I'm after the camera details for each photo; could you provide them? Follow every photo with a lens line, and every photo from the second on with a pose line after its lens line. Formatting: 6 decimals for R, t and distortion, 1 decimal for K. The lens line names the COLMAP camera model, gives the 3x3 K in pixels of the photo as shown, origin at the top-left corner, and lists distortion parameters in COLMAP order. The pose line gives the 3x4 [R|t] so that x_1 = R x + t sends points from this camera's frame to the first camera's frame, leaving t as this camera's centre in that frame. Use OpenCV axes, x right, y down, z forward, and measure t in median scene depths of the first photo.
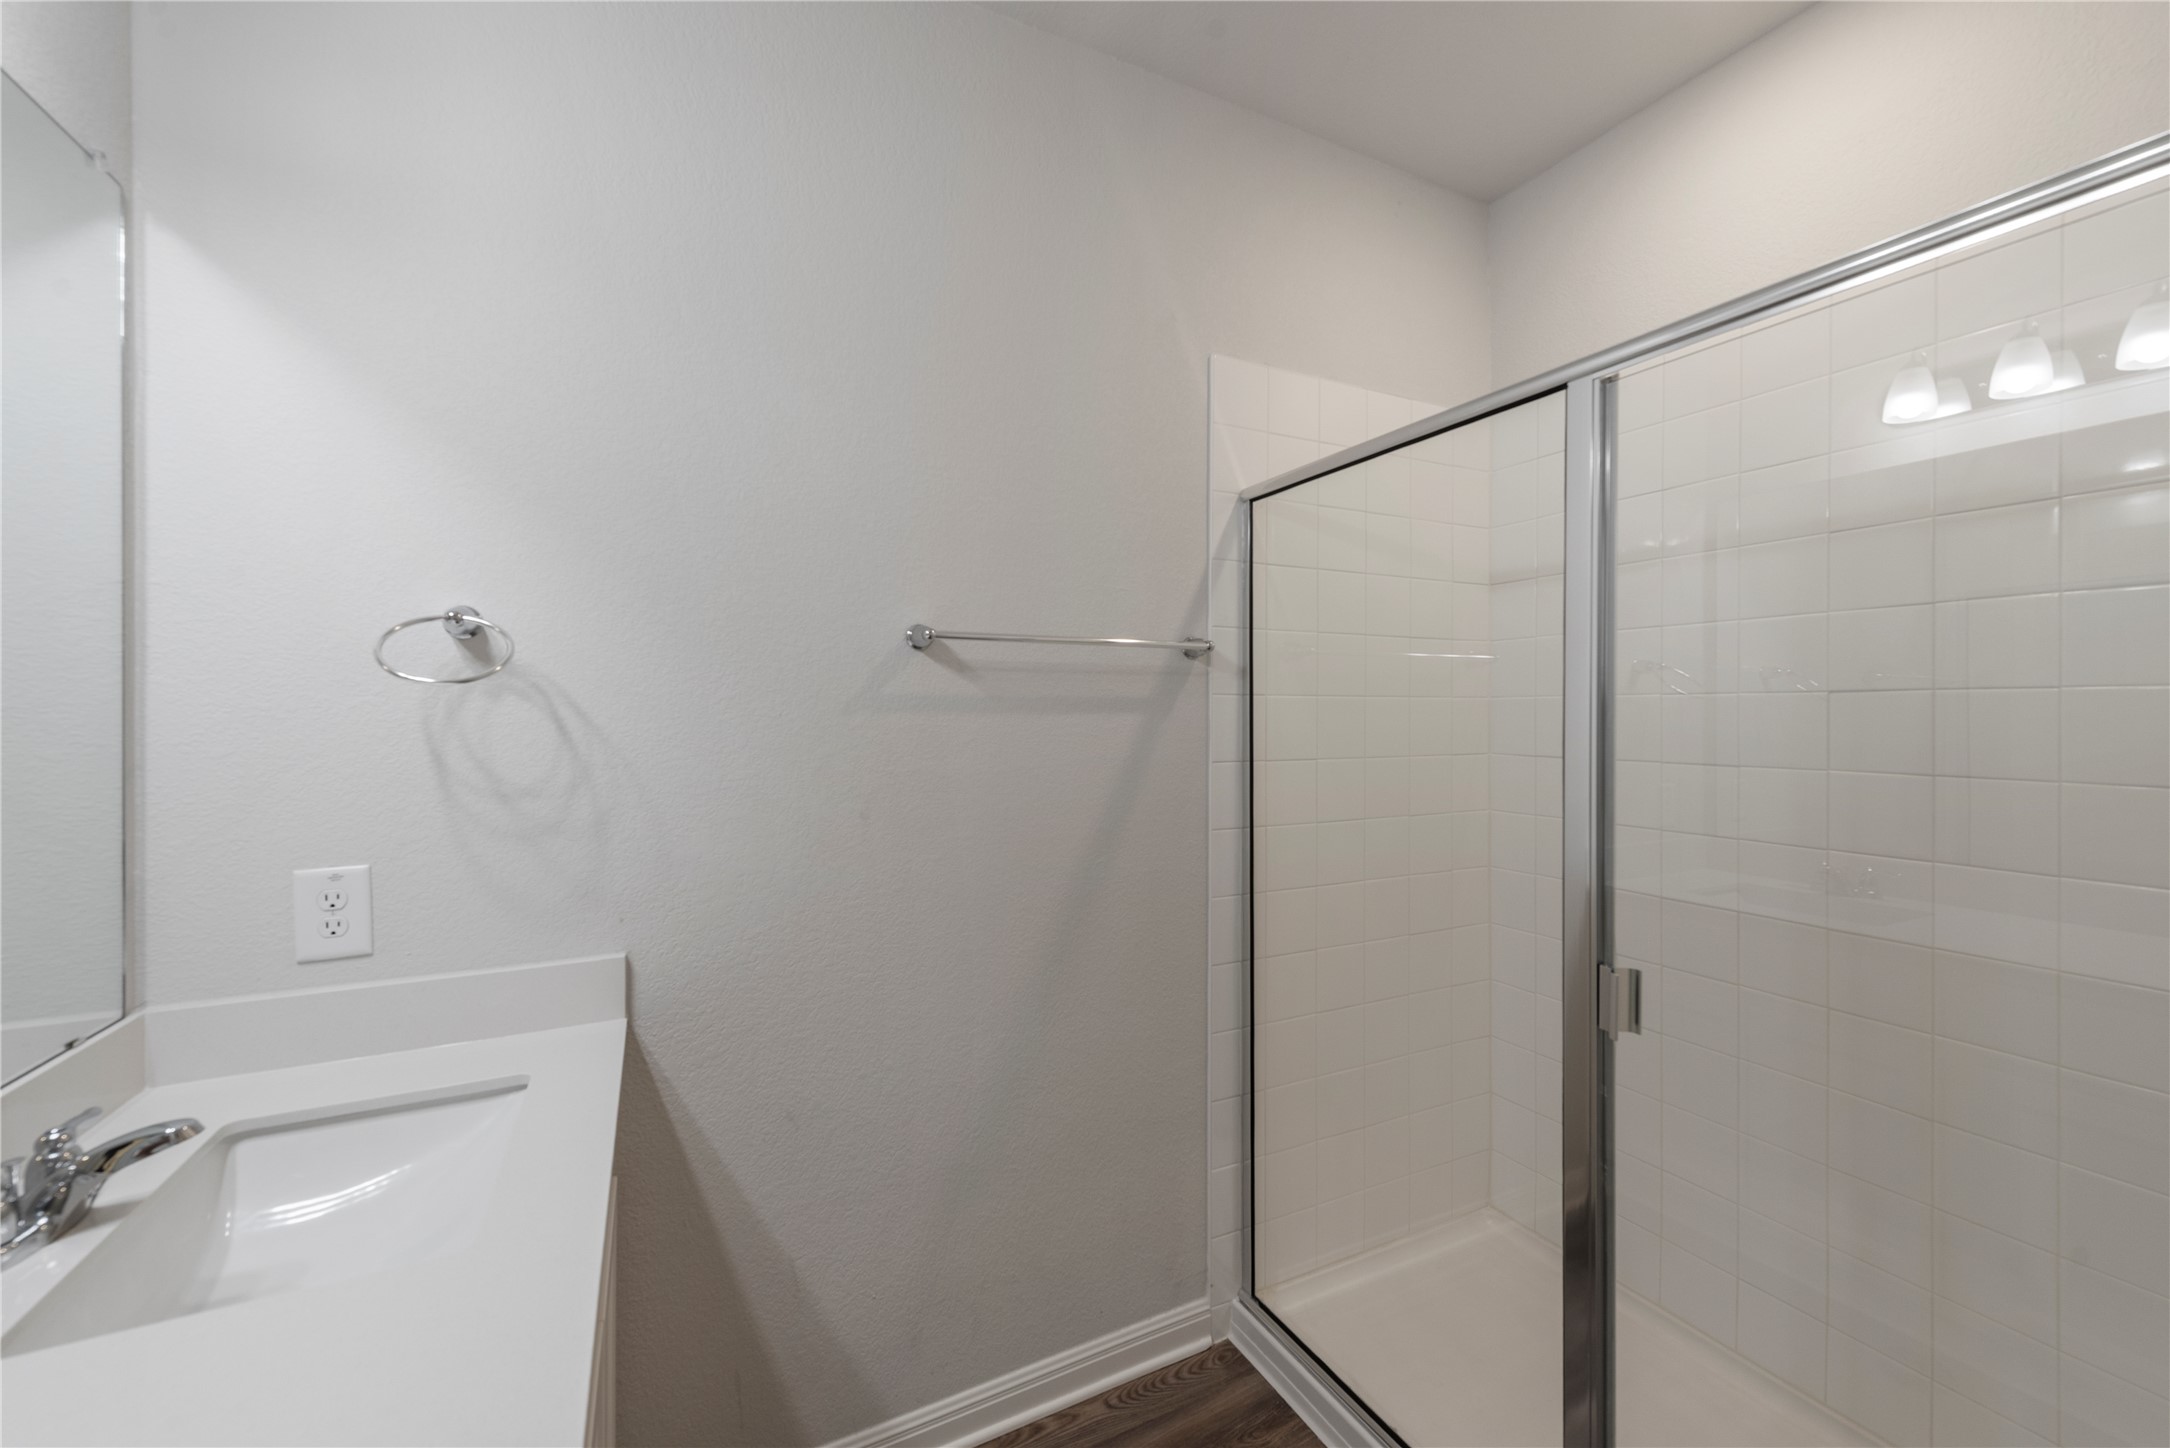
lens RADIAL K [[855.7, 0, 1093.2], [0, 855.7, 715.2], [0, 0, 1]] dist [0.016015, -0.005720]
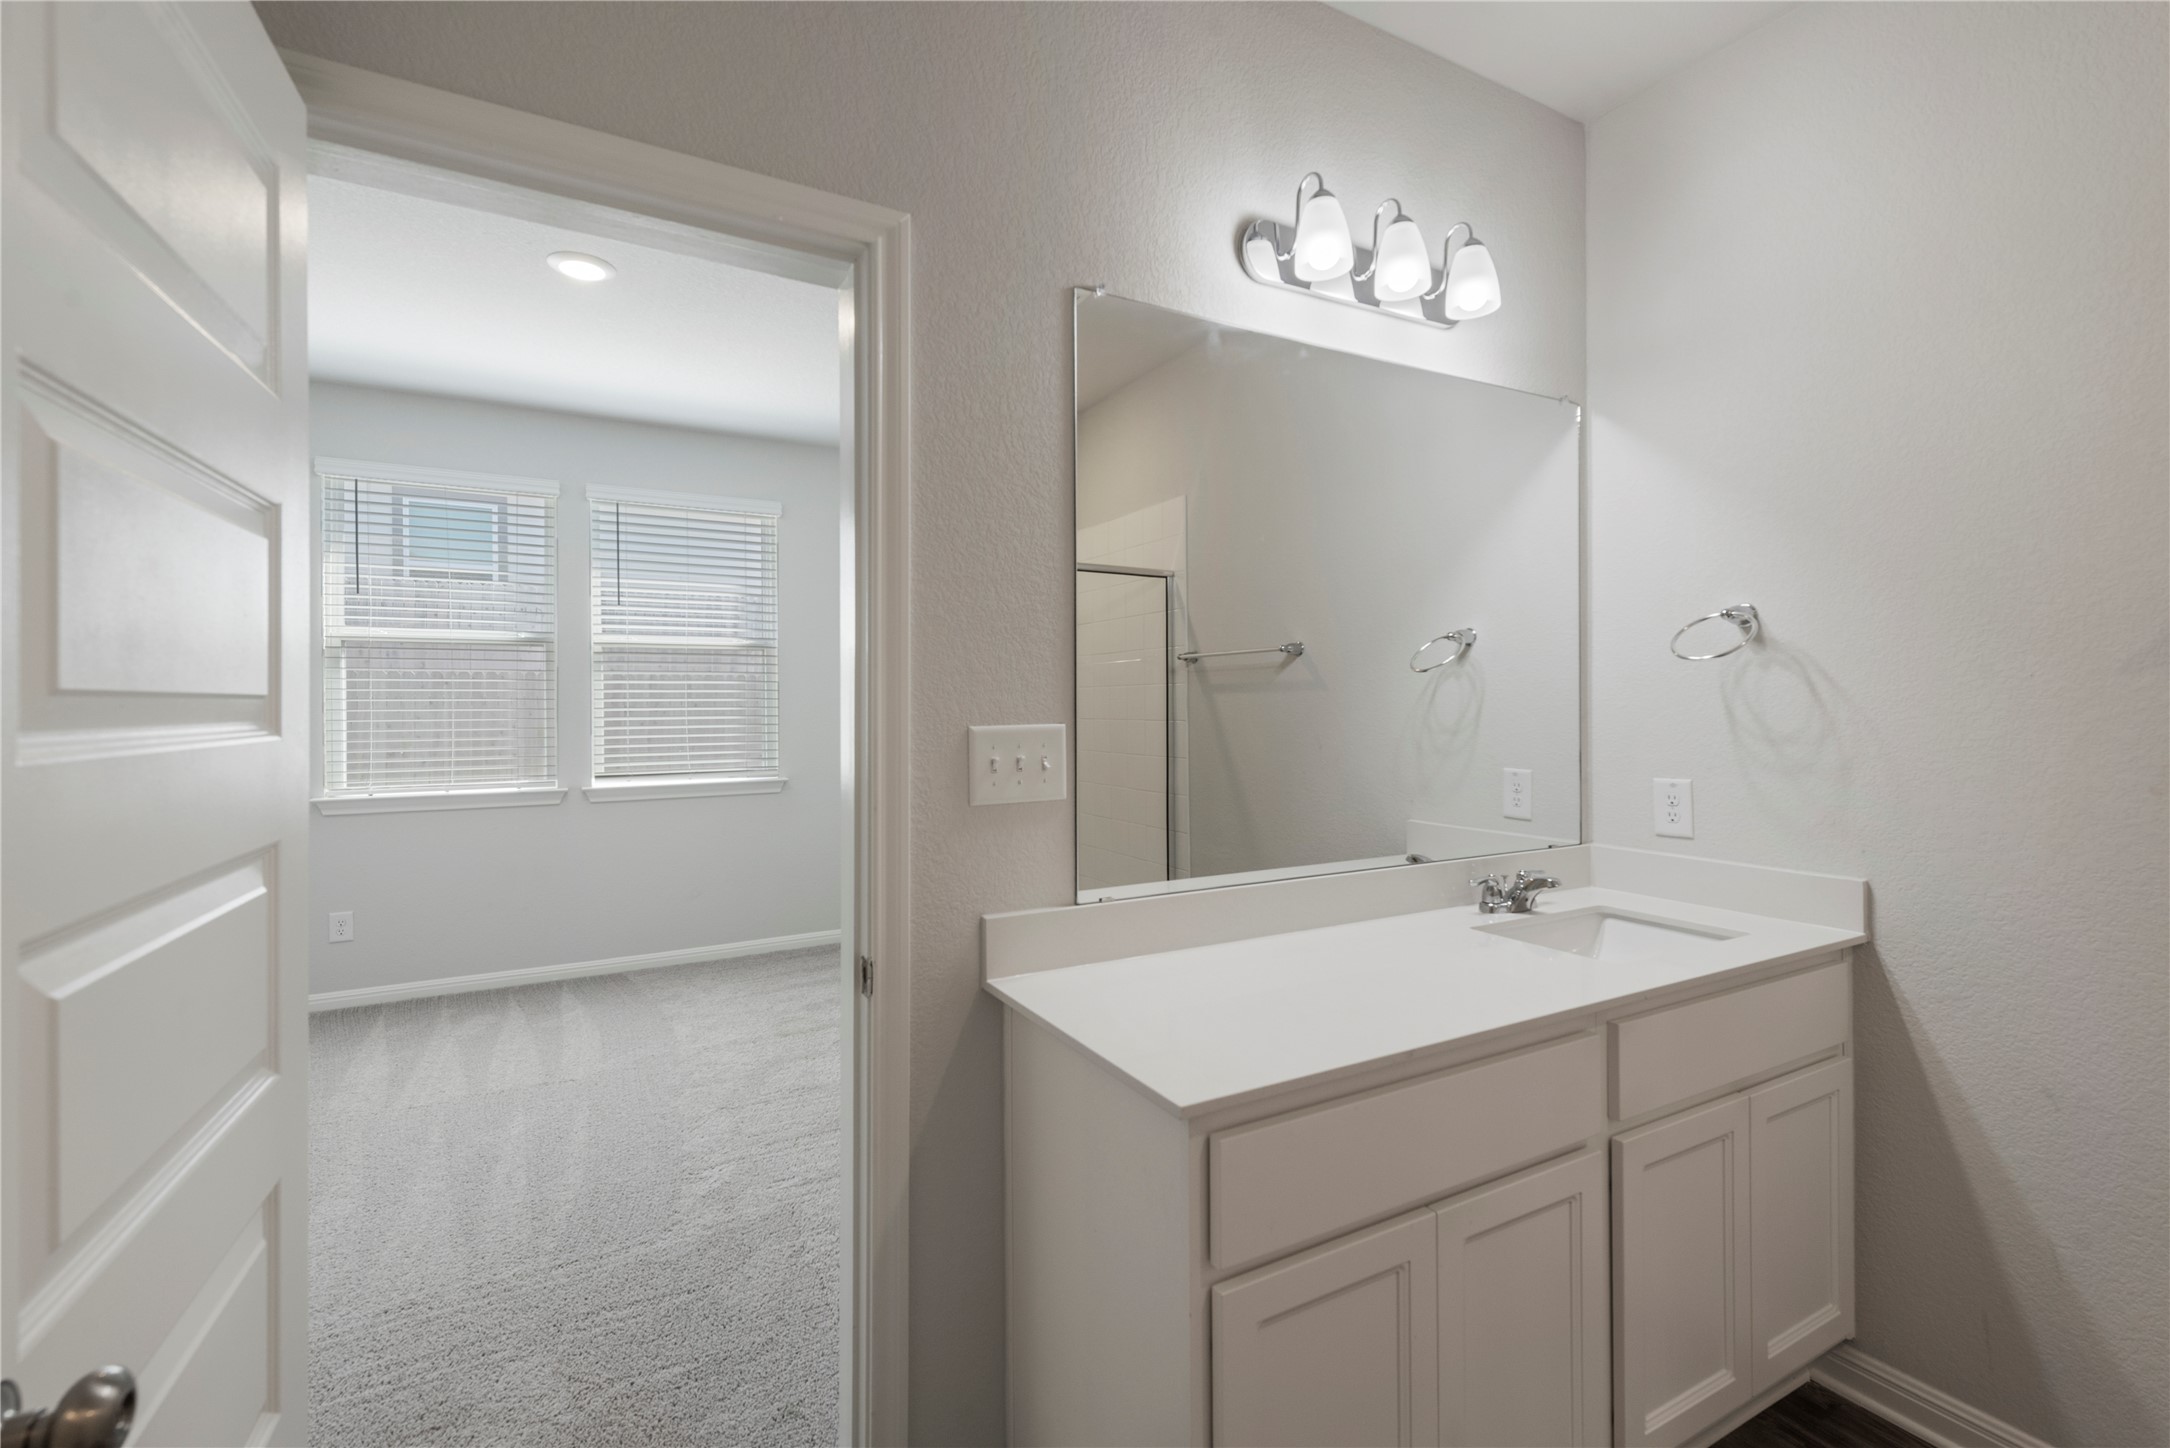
lens RADIAL K [[942.1, 0, 1085.1], [0, 942.1, 705.5], [0, 0, 1]] dist [-0.000812, -0.000735]
pose [[0.030726, 0.002233, -0.999525, 0.634169], [0.003055, 0.999993, 0.002328, 0.026476], [0.999523, -0.003125, 0.030719, -0.102635]]
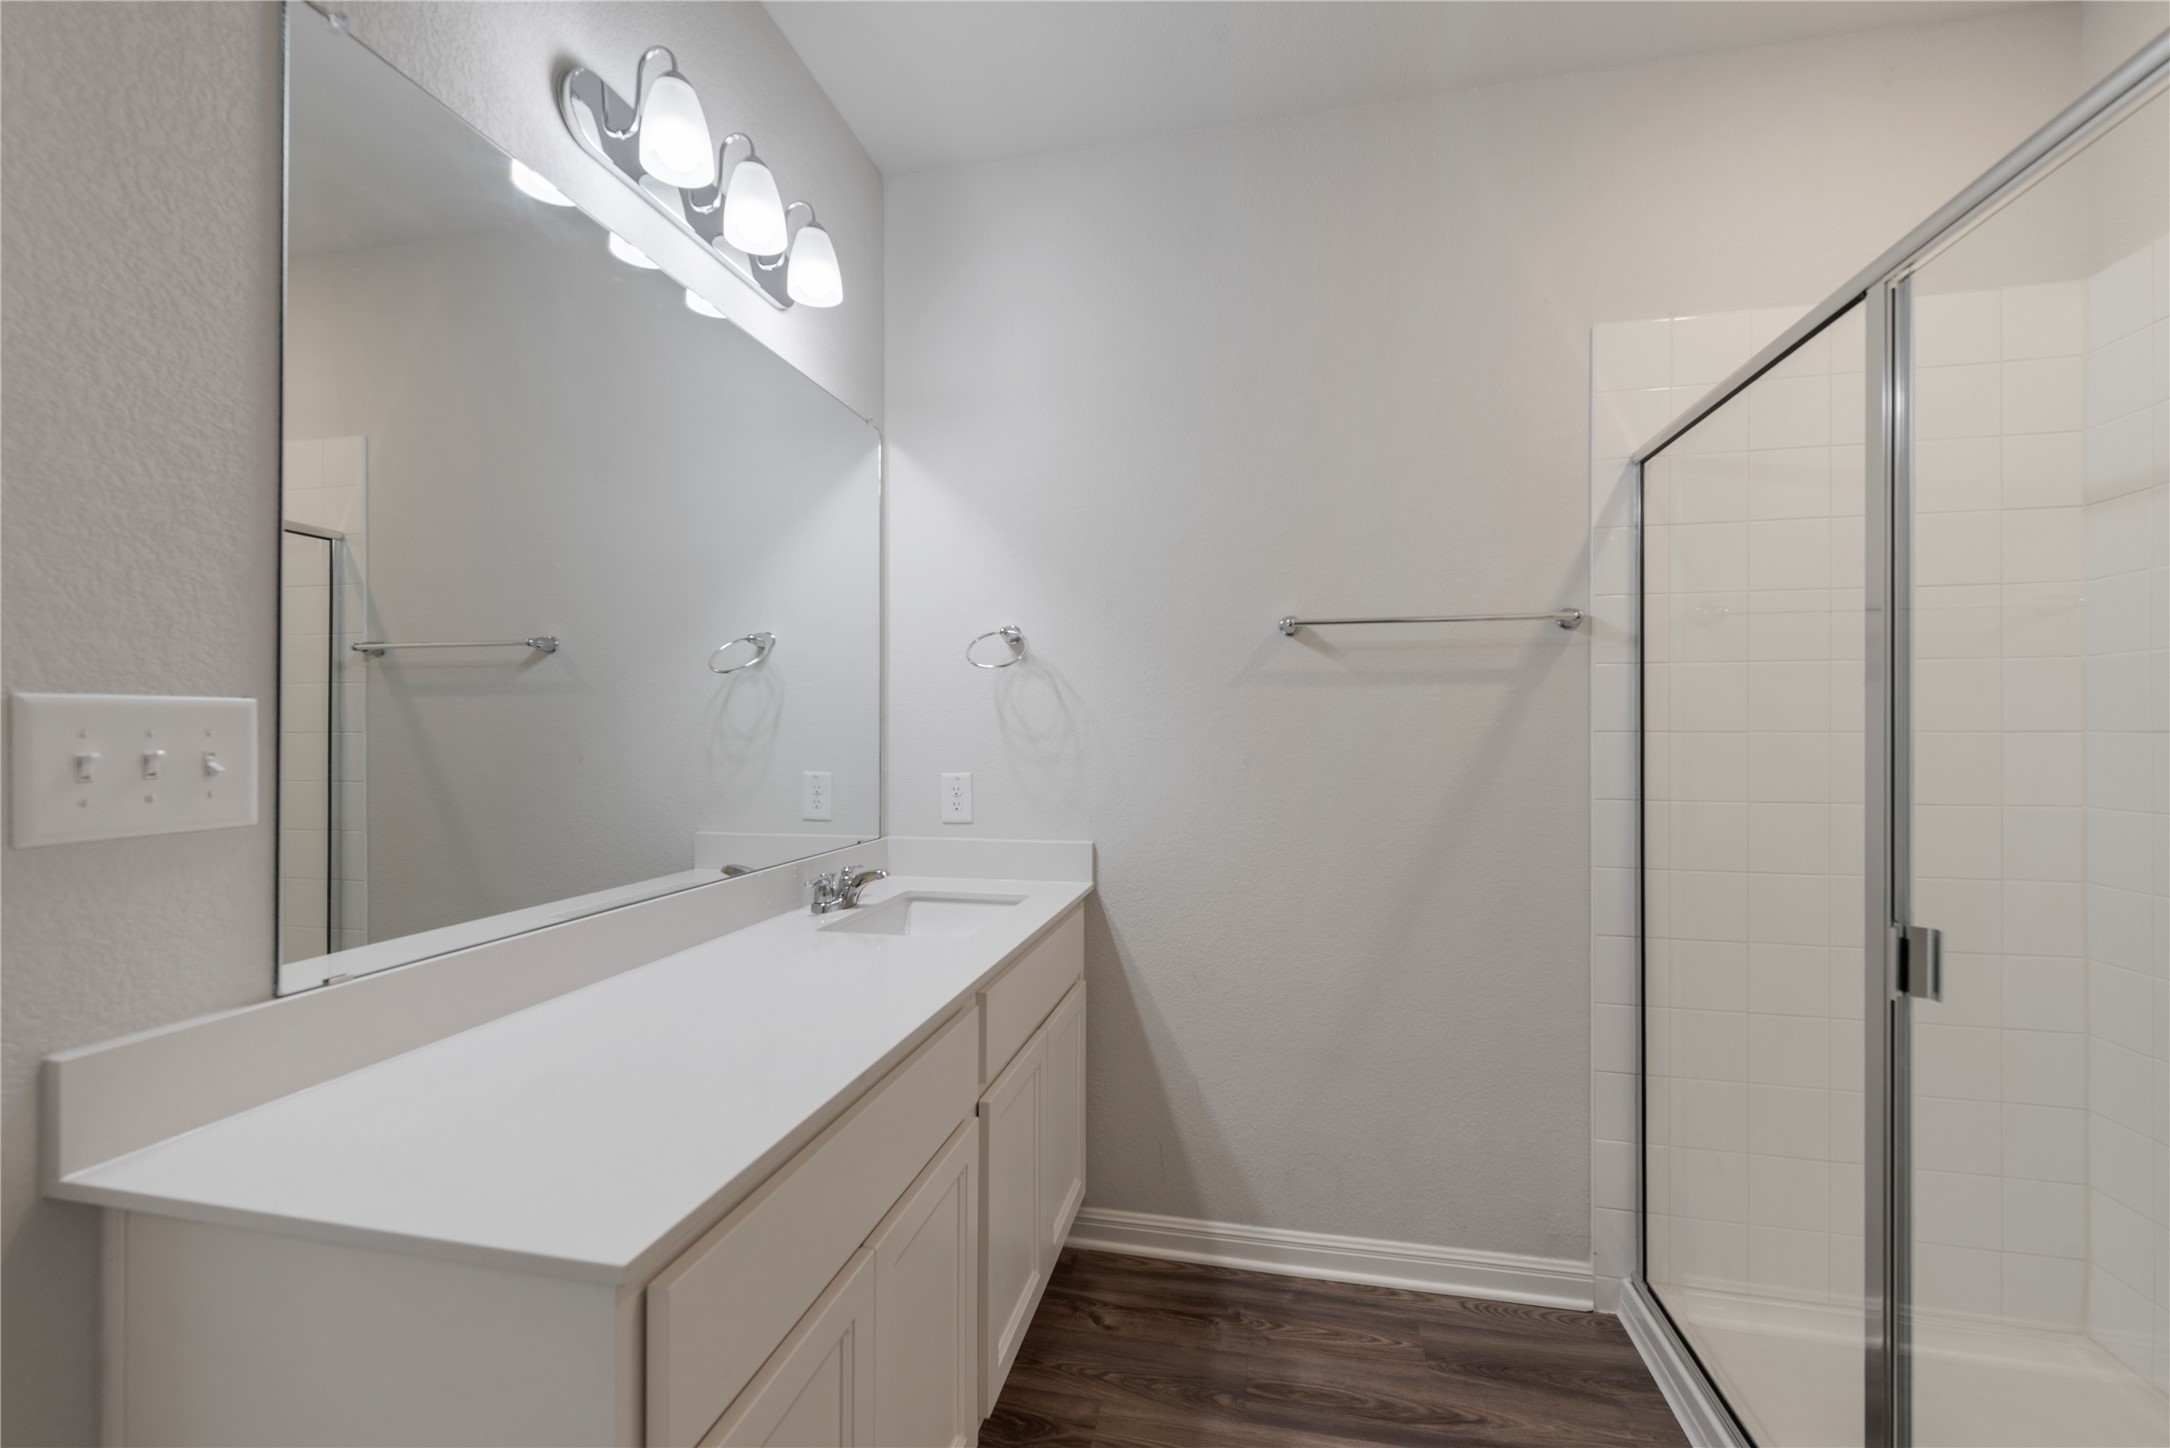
lens RADIAL K [[867.4, 0, 1092.7], [0, 867.4, 729.4], [0, 0, 1]] dist [0.002704, -0.000503]
pose [[0.776300, -0.000298, -0.630363, 0.388944], [-0.002441, 0.999991, -0.003479, 0.069491], [0.630359, 0.004239, 0.776292, -0.189894]]
